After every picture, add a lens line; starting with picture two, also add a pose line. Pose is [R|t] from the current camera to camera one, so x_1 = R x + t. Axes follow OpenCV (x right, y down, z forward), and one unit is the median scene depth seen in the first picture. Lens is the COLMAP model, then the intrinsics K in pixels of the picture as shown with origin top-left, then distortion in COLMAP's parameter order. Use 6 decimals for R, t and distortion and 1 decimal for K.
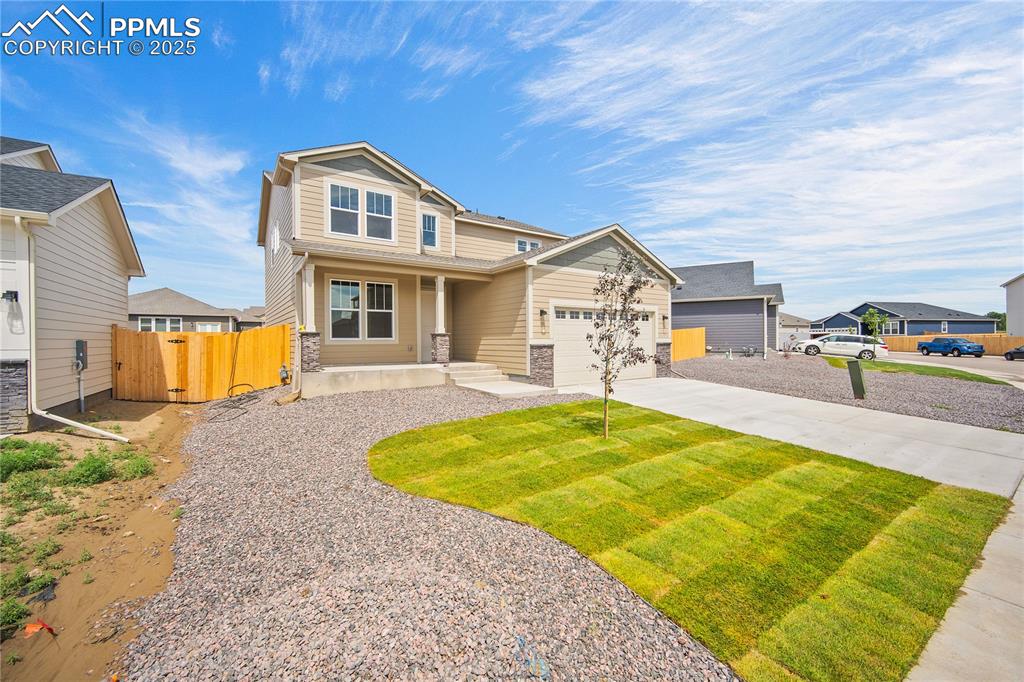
lens RADIAL K [[402.3, 0, 507.0], [0, 402.3, 344.4], [0, 0, 1]] dist [-0.003047, 0.000140]
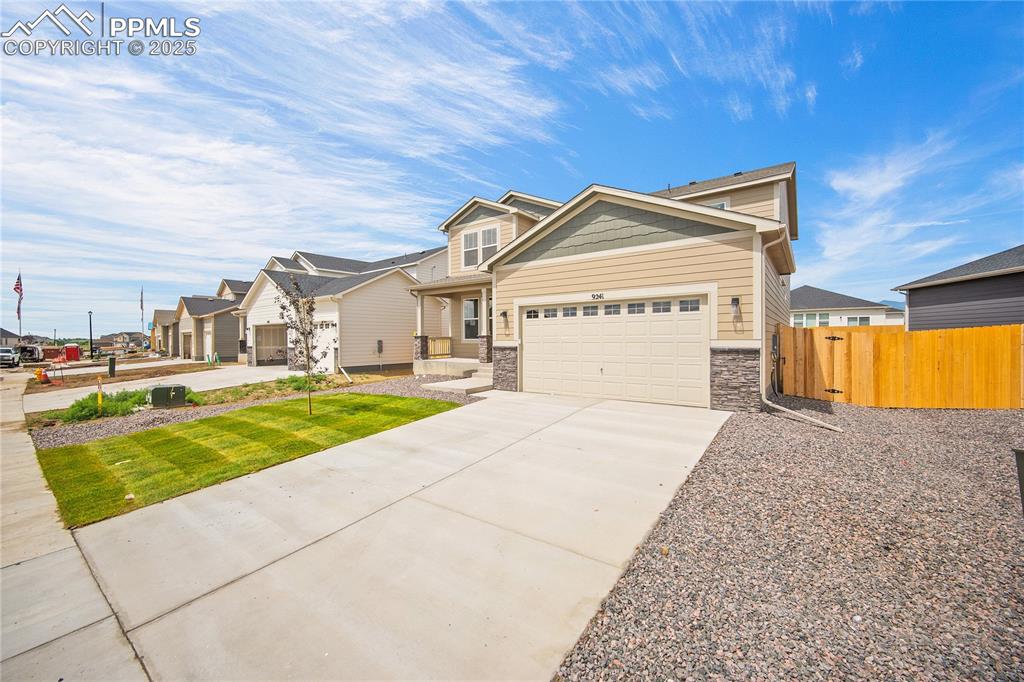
lens RADIAL K [[402.3, 0, 510.1], [0, 402.3, 338.2], [0, 0, 1]] dist [-0.003047, 0.000140]
pose [[0.327754, 0.001891, -0.944761, 1.004181], [-0.010196, 0.999947, -0.001535, -0.018230], [0.944708, 0.010136, 0.327756, 0.675705]]
